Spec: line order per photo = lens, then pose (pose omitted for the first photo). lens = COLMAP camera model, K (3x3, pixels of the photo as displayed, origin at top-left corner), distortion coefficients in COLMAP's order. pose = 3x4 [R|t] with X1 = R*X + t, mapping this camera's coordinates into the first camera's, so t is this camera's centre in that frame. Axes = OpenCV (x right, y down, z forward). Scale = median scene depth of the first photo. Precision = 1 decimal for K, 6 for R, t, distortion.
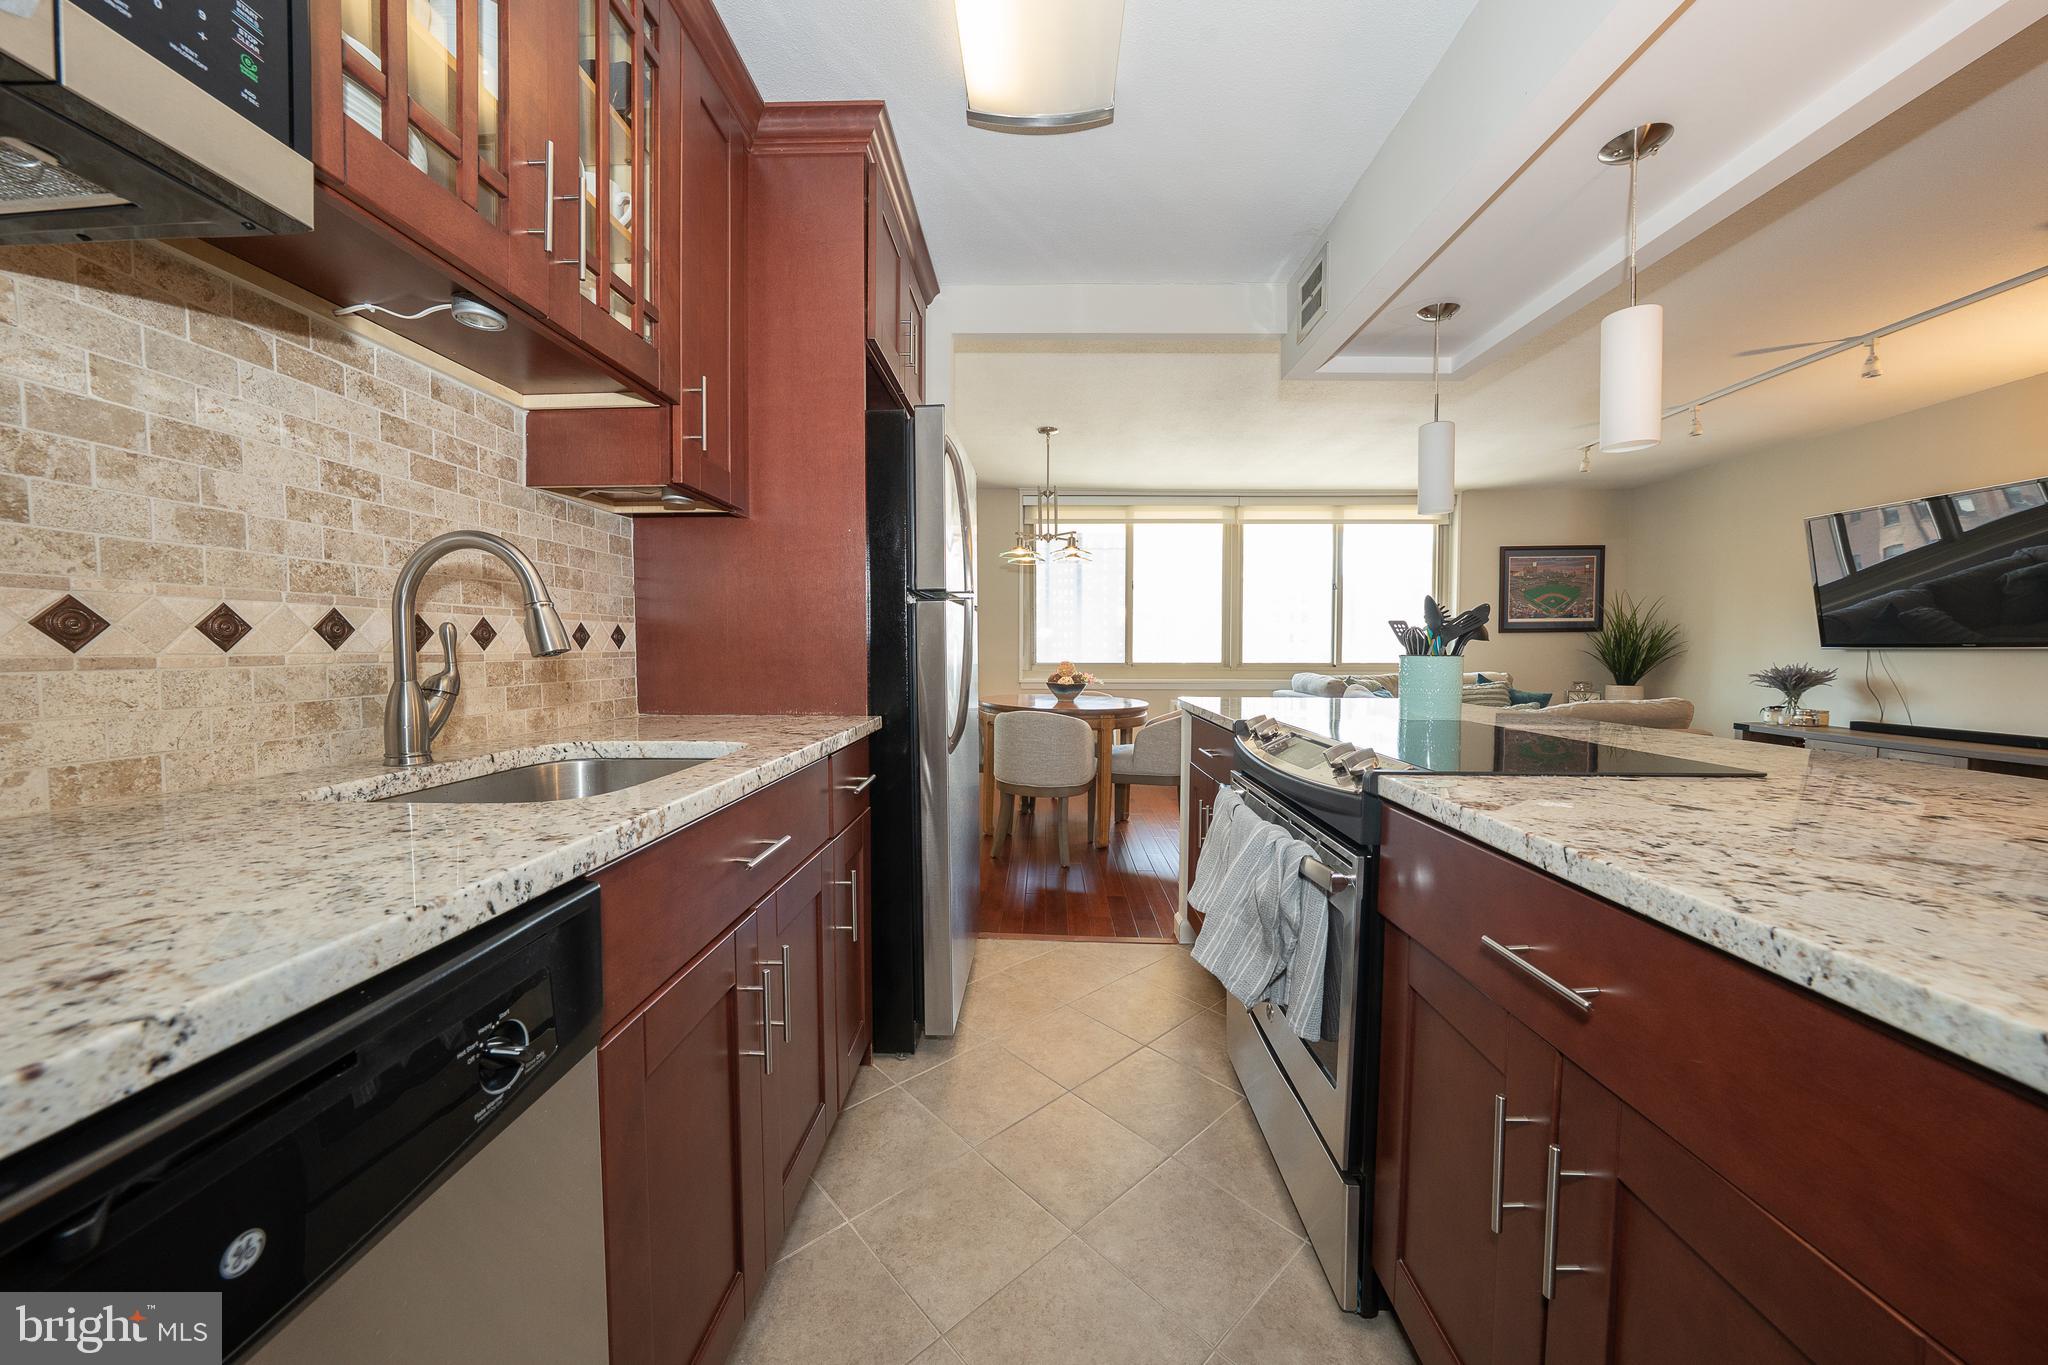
lens RADIAL K [[706.6, 0, 1020.1], [0, 706.6, 677.2], [0, 0, 1]] dist [-0.018679, 0.000671]
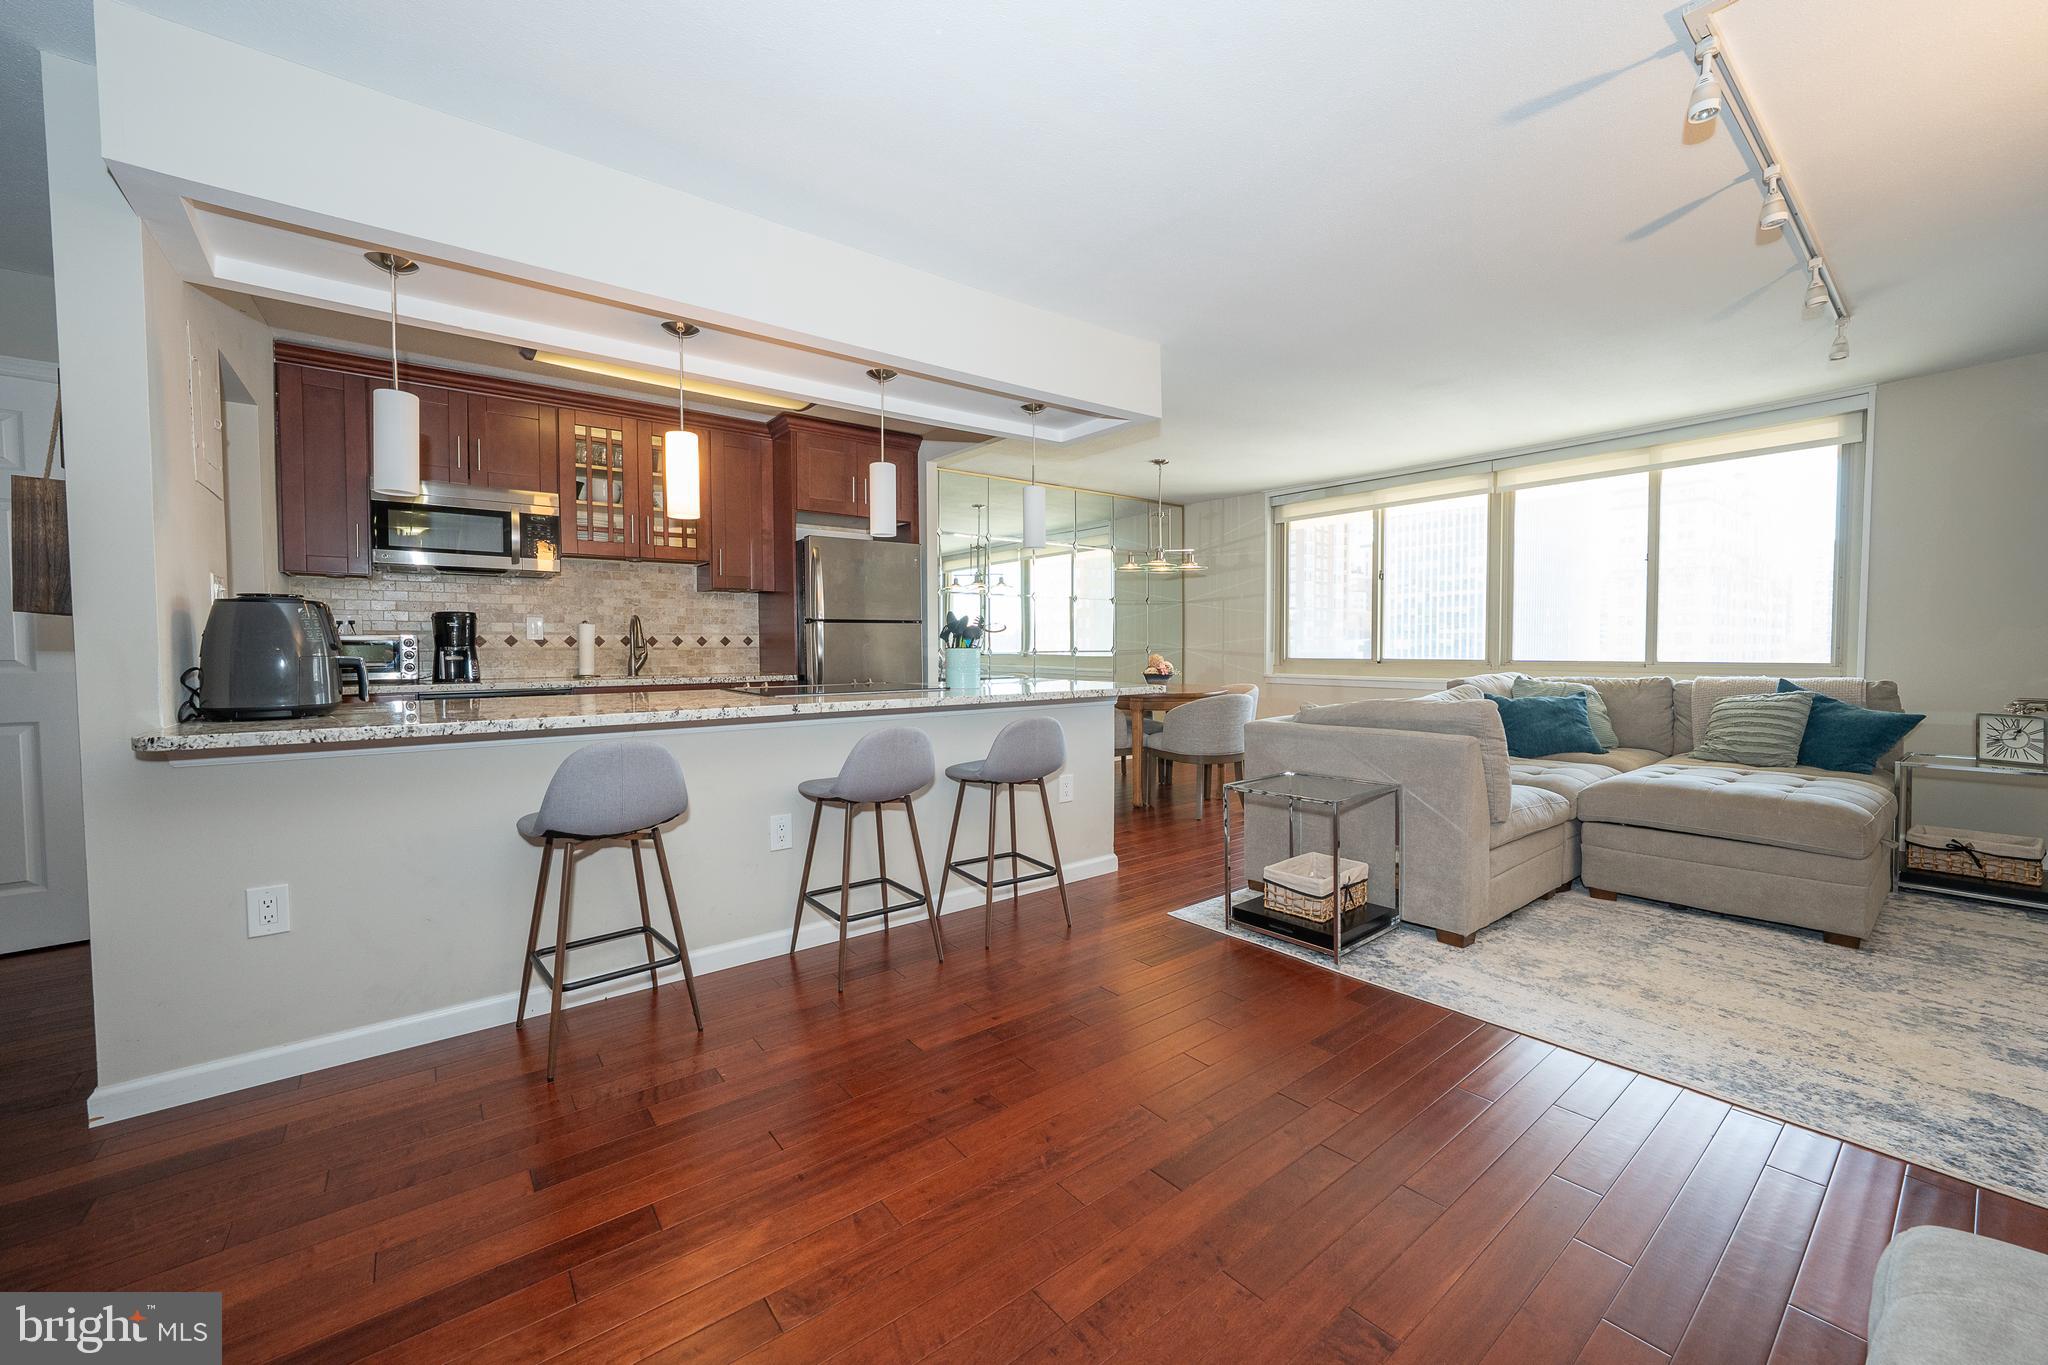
lens RADIAL K [[791.4, 0, 1018.9], [0, 791.4, 680.7], [0, 0, 1]] dist [-0.001125, 0.000204]
pose [[0.632266, 0.031949, -0.774092, 3.741769], [-0.027618, 0.999444, 0.018692, 0.010272], [0.774259, 0.009561, 0.632797, -0.105119]]
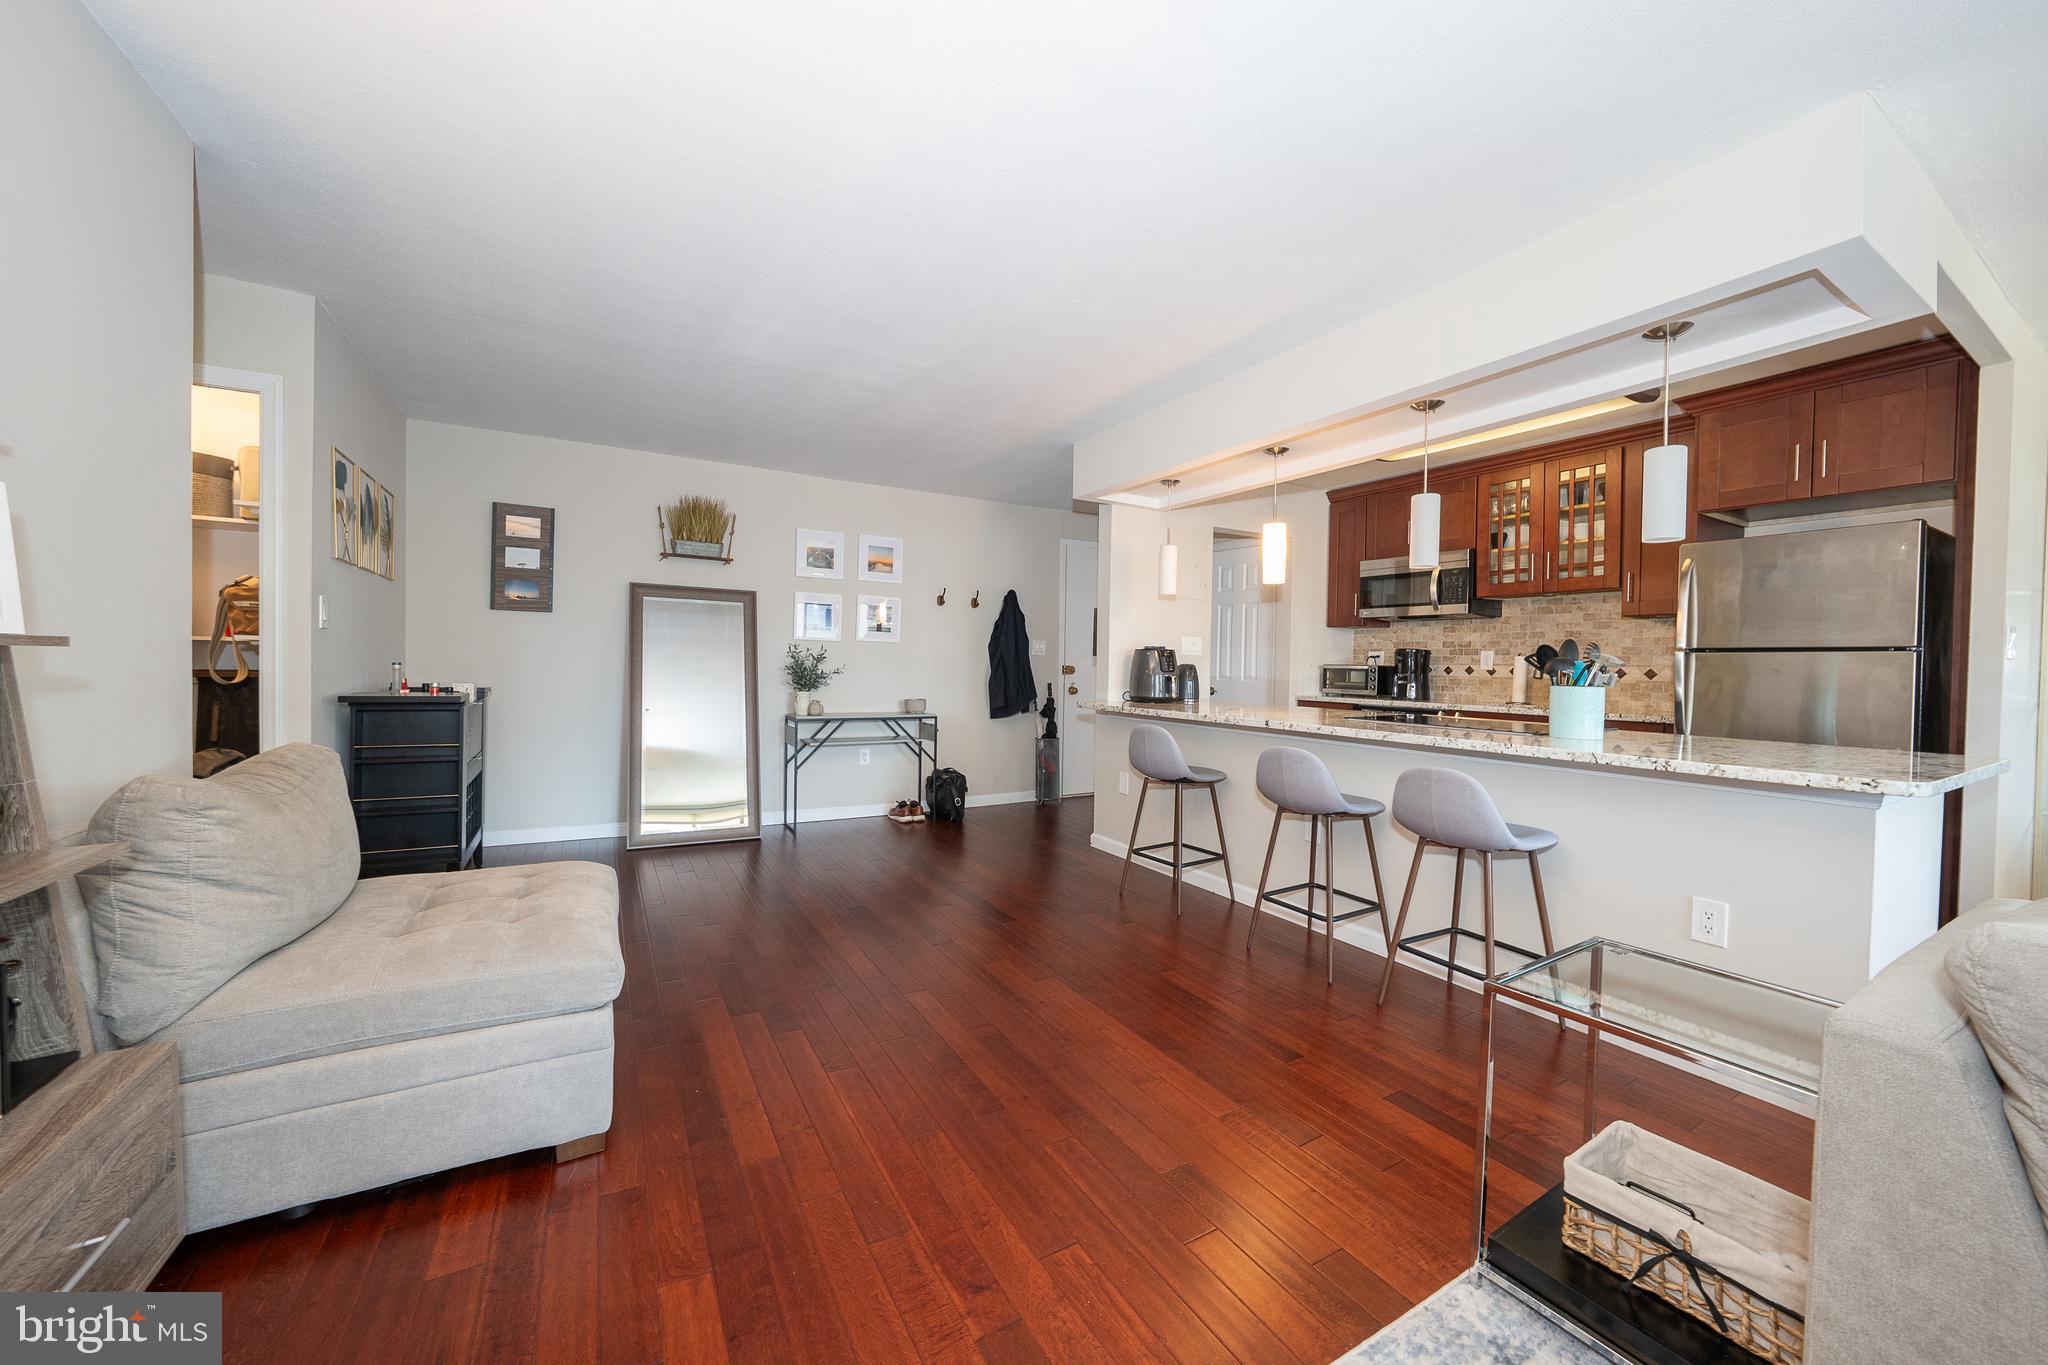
lens RADIAL K [[743.6, 0, 1025.9], [0, 743.6, 672.3], [0, 0, 1]] dist [-0.016914, -0.000191]
pose [[-0.842645, -0.010902, -0.538359, 3.809164], [-0.041524, 0.998134, 0.044780, -0.127106], [0.536866, 0.060088, -0.841525, 2.816083]]
